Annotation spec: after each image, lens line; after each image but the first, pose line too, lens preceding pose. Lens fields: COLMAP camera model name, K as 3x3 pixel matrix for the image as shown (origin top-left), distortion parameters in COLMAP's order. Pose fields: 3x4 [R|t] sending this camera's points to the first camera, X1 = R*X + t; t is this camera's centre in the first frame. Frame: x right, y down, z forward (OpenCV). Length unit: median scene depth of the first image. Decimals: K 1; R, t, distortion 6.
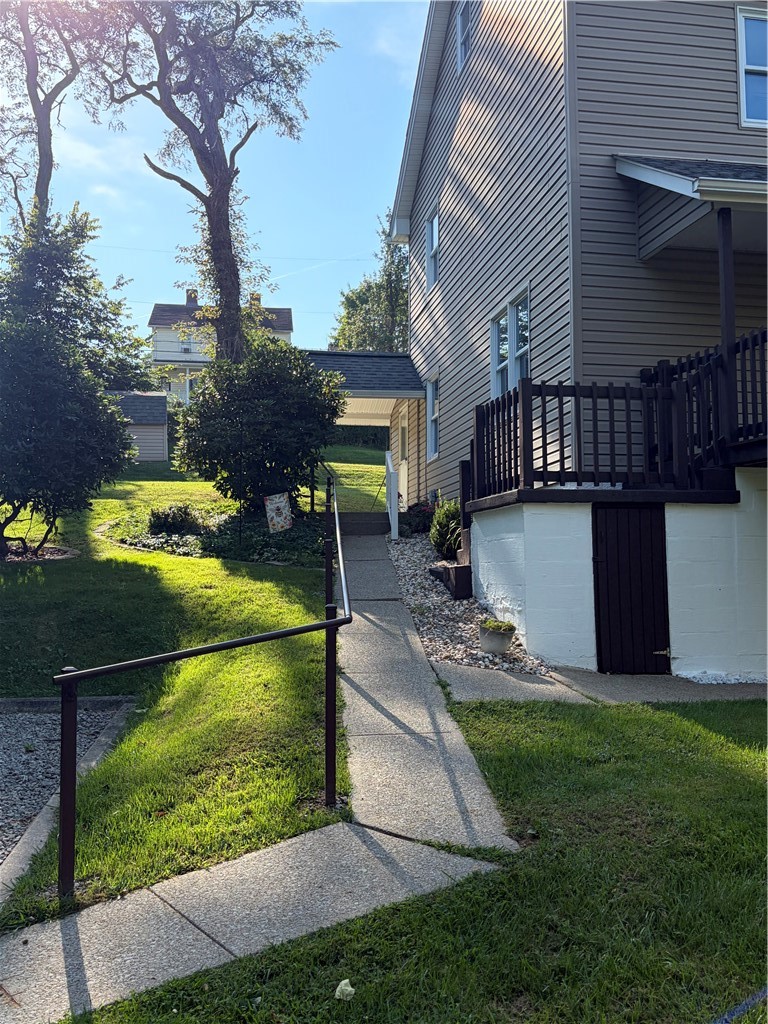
lens RADIAL K [[969.5, 0, 384.0], [0, 969.5, 512.0], [0, 0, 1]] dist [0.010961, 0.011925]
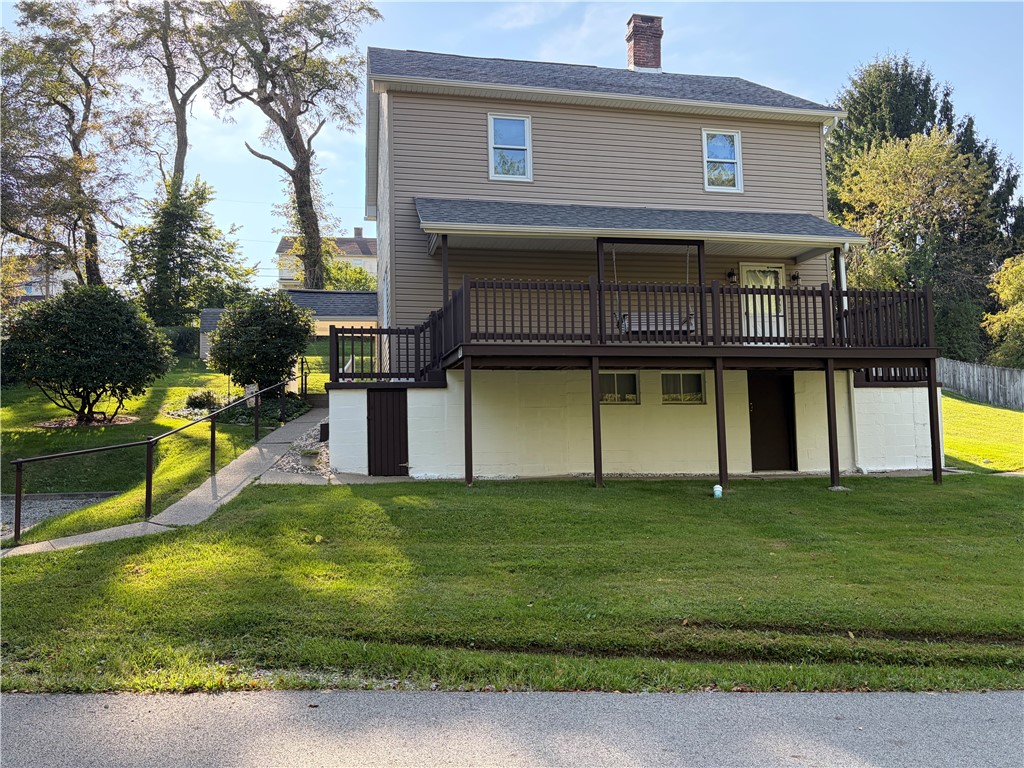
lens RADIAL K [[757.0, 0, 512.0], [0, 757.0, 384.0], [0, 0, 1]] dist [0.004434, -0.001094]
pose [[0.999383, -0.016222, 0.031161, 0.098416], [0.016382, 0.999854, -0.004900, -0.001443], [-0.031077, 0.005407, 0.999502, -0.113708]]
